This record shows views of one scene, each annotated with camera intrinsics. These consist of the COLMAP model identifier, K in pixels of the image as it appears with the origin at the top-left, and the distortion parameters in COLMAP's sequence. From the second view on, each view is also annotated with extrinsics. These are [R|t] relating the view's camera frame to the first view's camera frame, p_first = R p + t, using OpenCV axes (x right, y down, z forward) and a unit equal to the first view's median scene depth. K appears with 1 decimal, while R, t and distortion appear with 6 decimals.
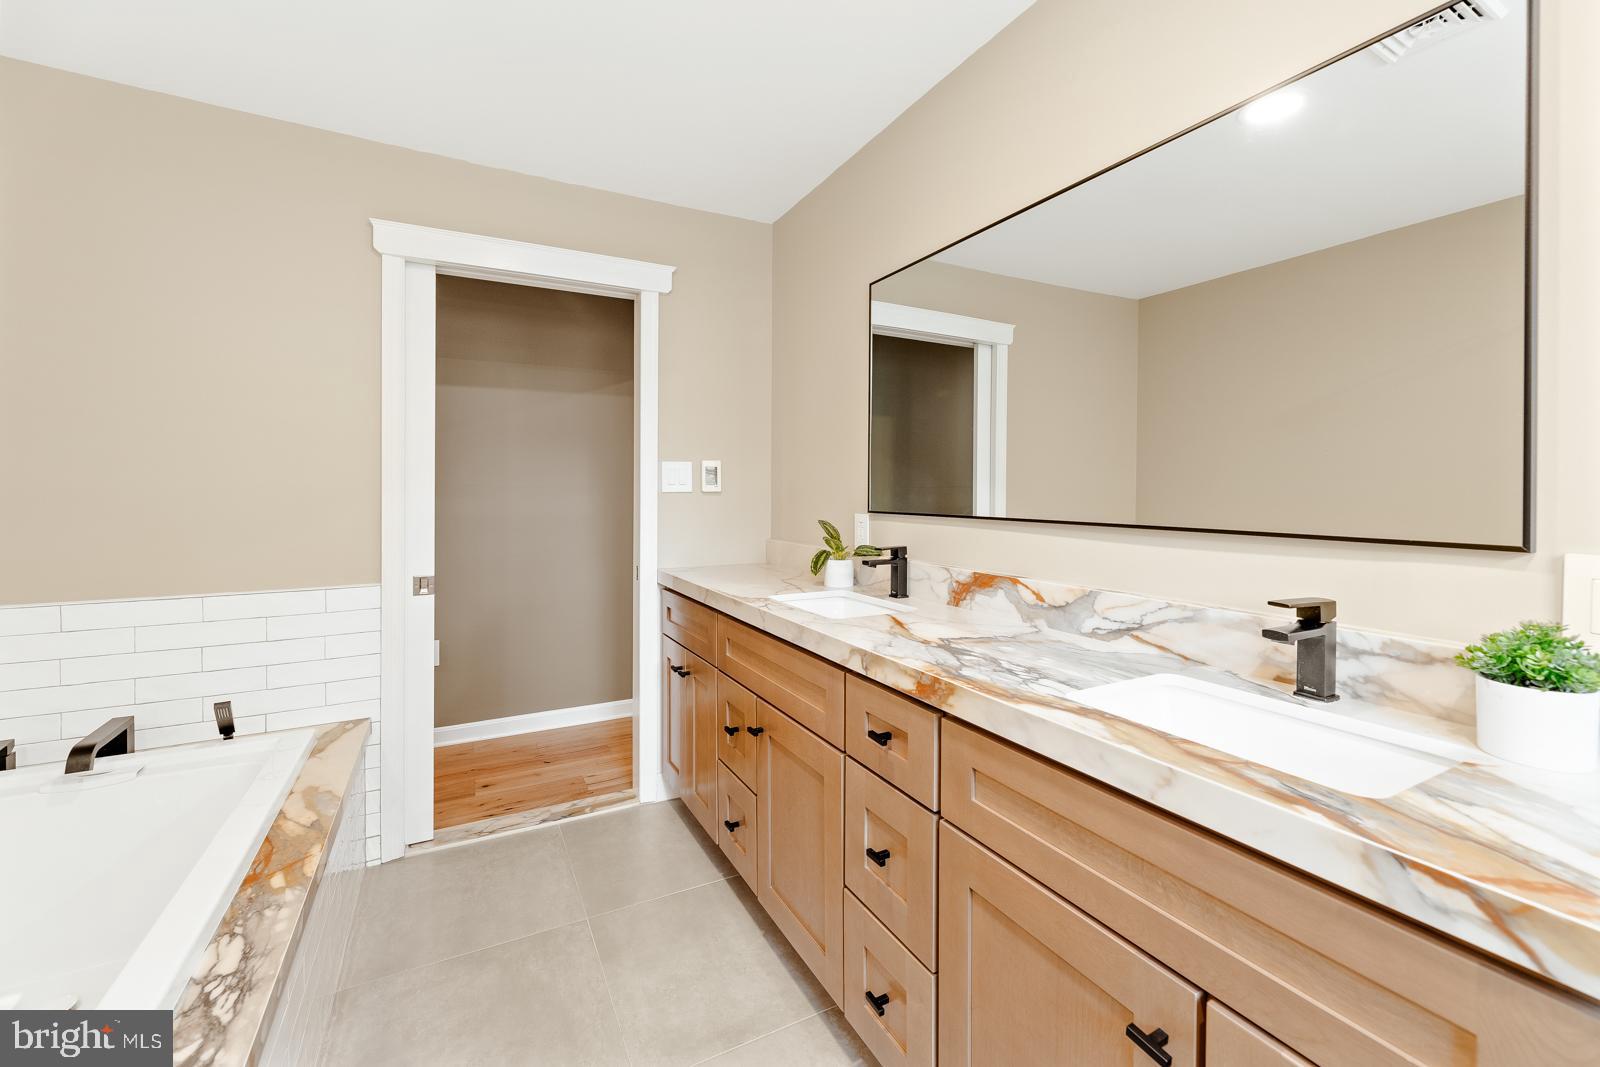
lens RADIAL K [[648.8, 0, 791.7], [0, 648.8, 493.9], [0, 0, 1]] dist [0.009298, -0.001037]
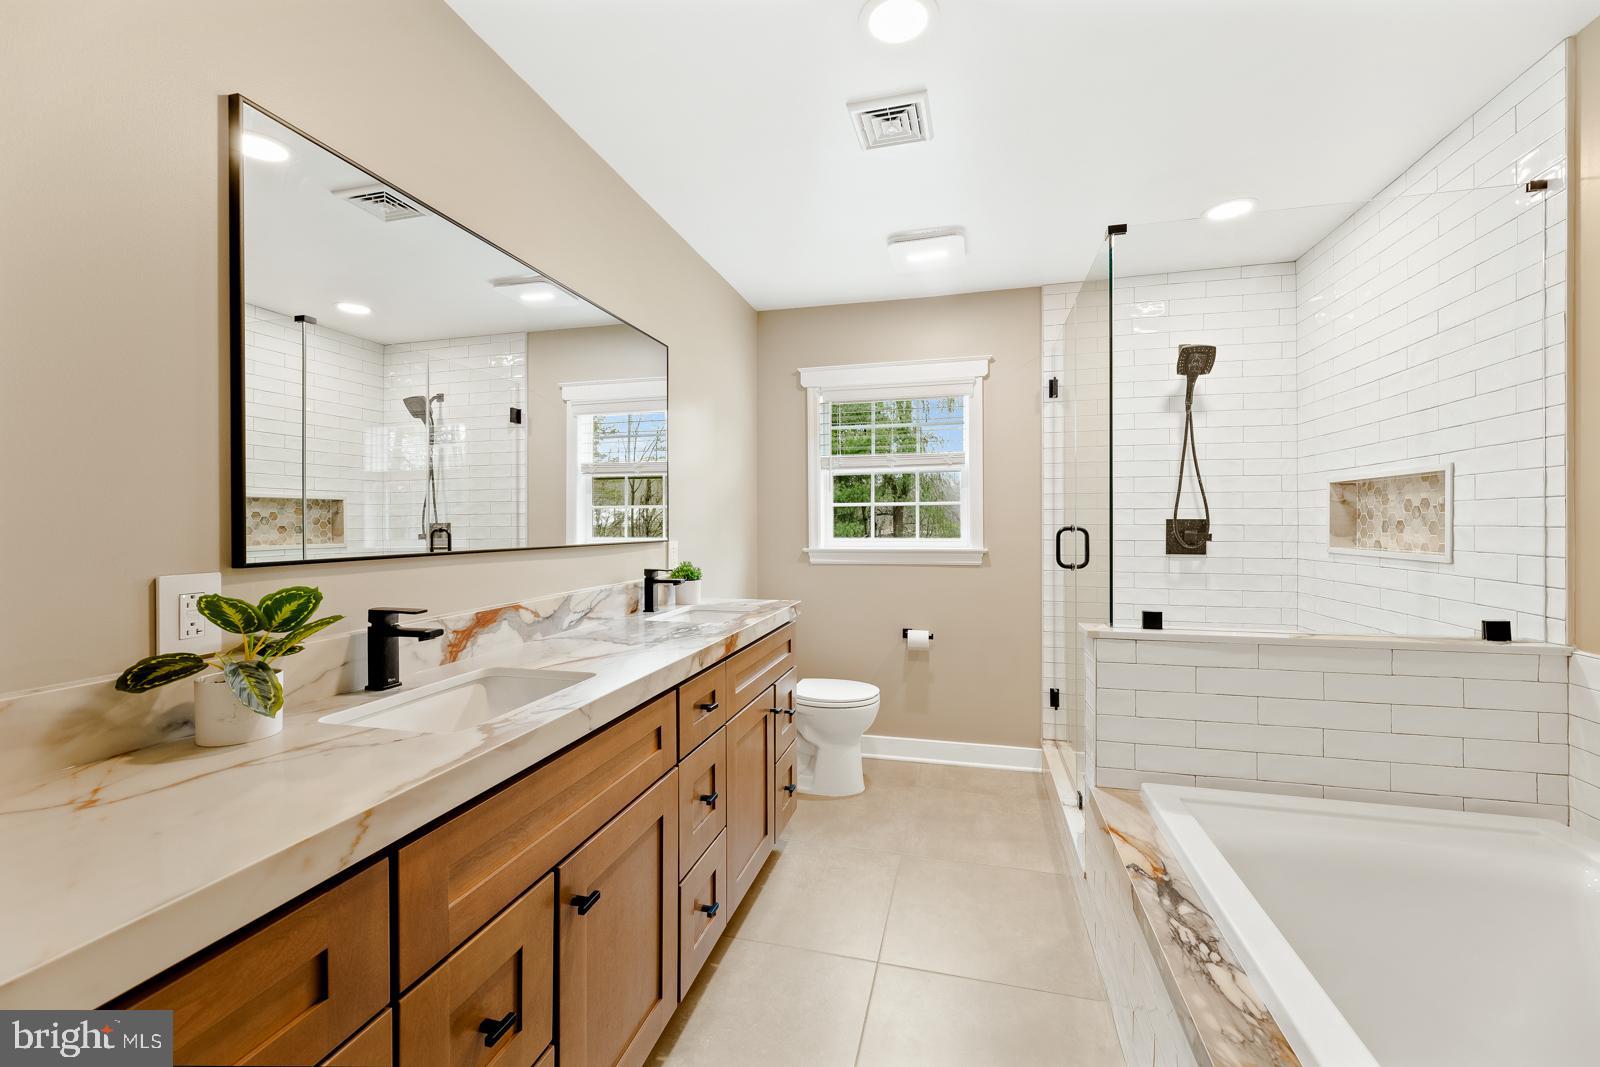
lens RADIAL K [[648.8, 0, 798.8], [0, 648.8, 526.2], [0, 0, 1]] dist [0.009298, -0.001037]
pose [[-0.740523, -0.001875, 0.672028, -0.799367], [0.007349, 0.999914, 0.010888, -0.007235], [-0.671991, 0.013002, -0.740445, 1.664133]]
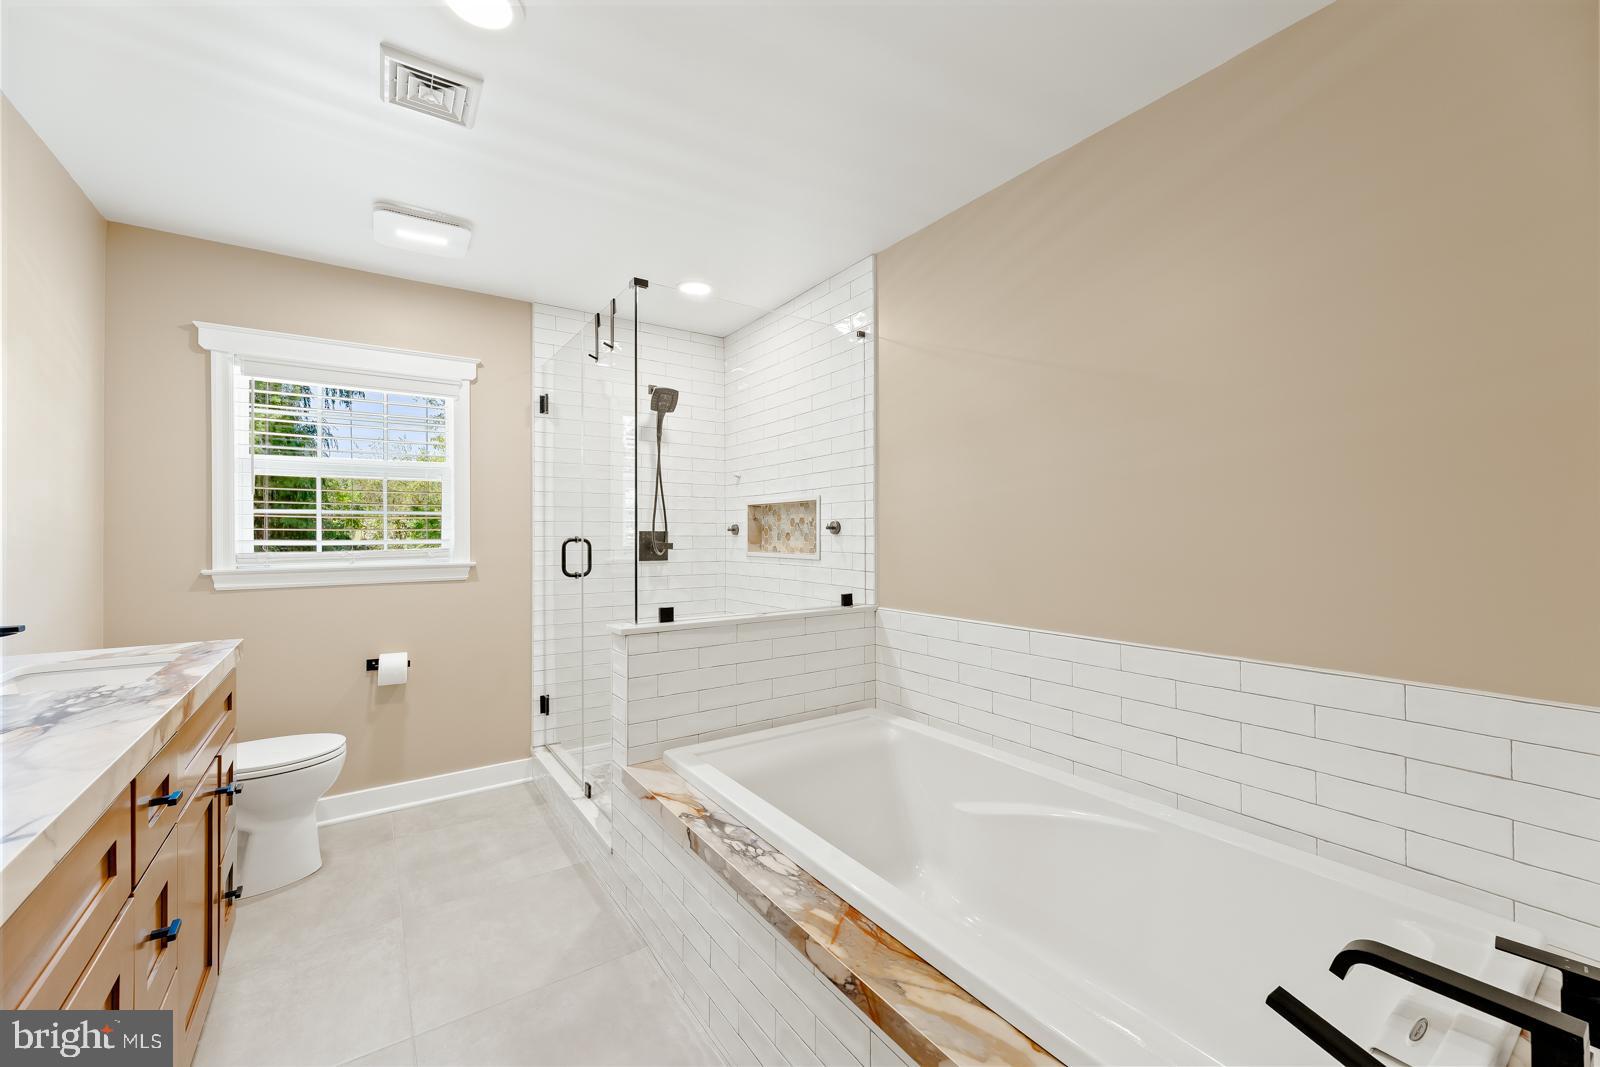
lens RADIAL K [[648.8, 0, 804.2], [0, 648.8, 532.8], [0, 0, 1]] dist [0.009298, -0.001037]
pose [[-0.992210, 0.003418, -0.124528, -0.577497], [0.002628, 0.999975, 0.006505, -0.006782], [0.124547, 0.006128, -0.992195, 1.823155]]
